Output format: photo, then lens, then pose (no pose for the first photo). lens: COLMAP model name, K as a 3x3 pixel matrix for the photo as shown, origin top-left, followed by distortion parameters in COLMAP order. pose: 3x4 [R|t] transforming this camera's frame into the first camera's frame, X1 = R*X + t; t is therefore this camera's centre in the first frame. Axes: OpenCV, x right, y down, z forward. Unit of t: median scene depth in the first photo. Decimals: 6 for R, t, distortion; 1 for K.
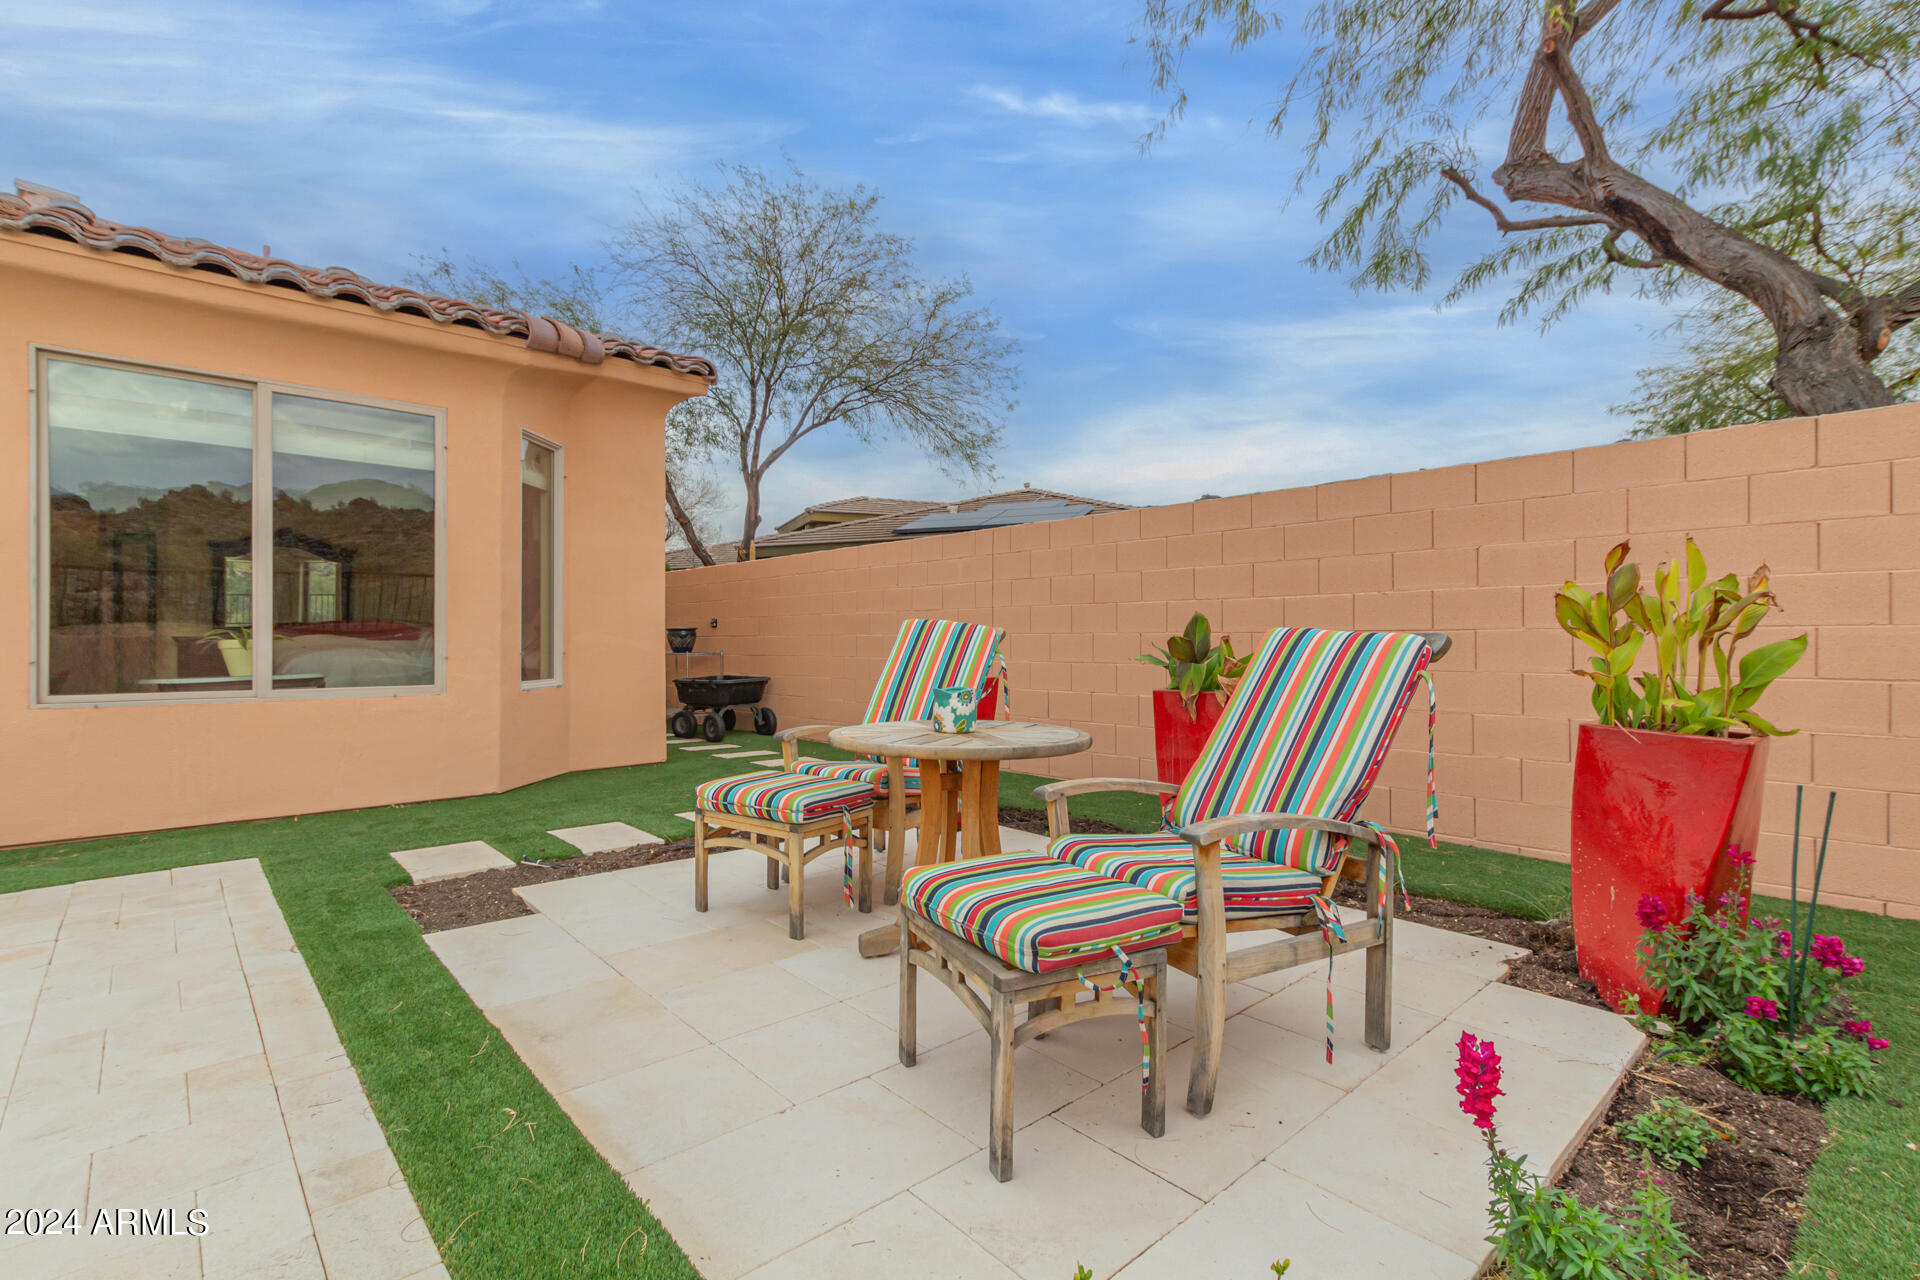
lens RADIAL K [[882.4, 0, 966.9], [0, 882.4, 643.4], [0, 0, 1]] dist [0.000592, -0.000136]
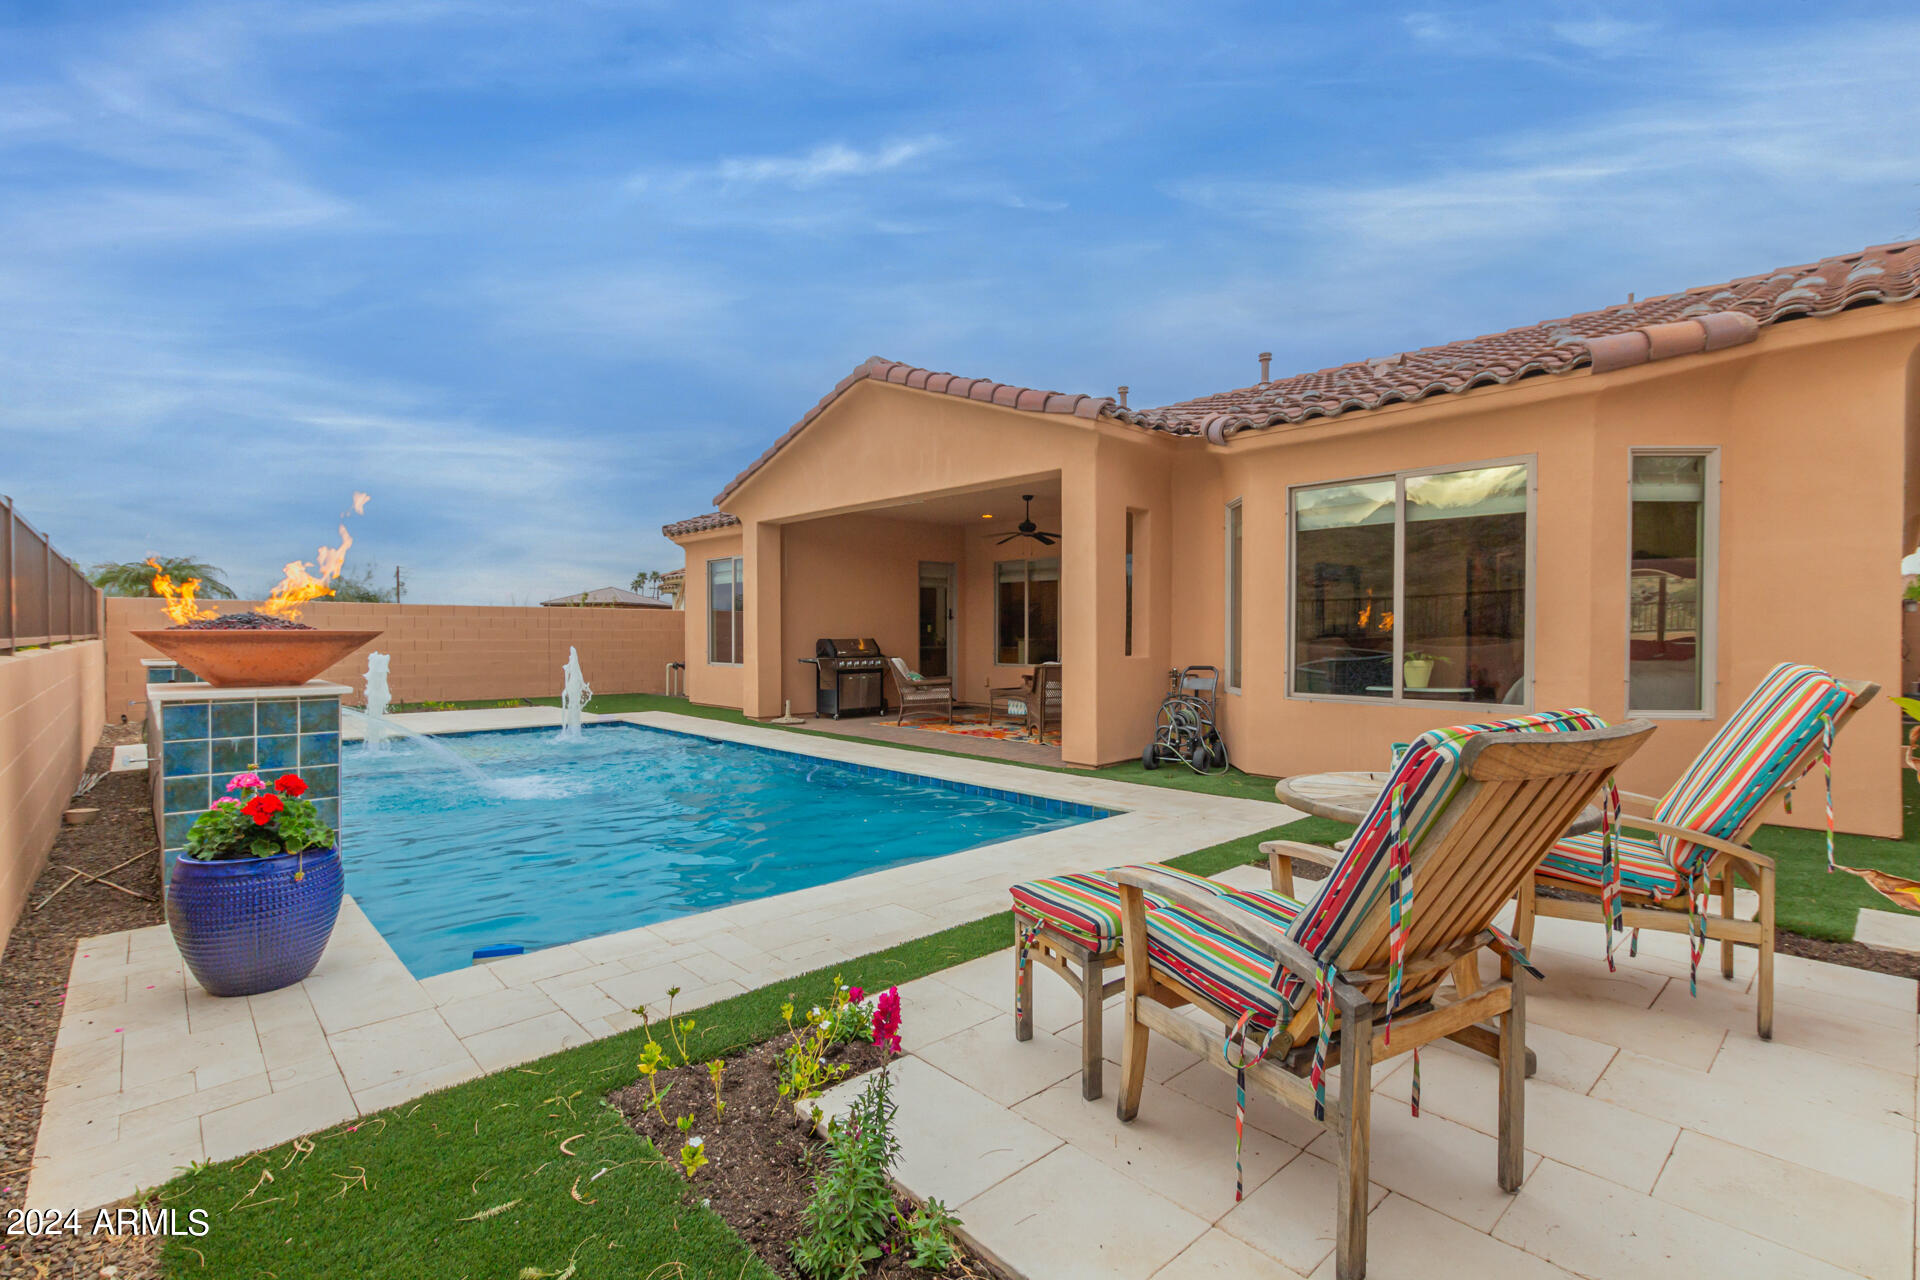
lens RADIAL K [[882.4, 0, 966.9], [0, 882.4, 643.4], [0, 0, 1]] dist [0.000592, -0.000136]
pose [[-0.010310, 0.000196, -0.999947, 0.507827], [-0.013801, 0.999905, 0.000338, -0.021927], [0.999852, 0.013804, -0.010307, 0.311897]]
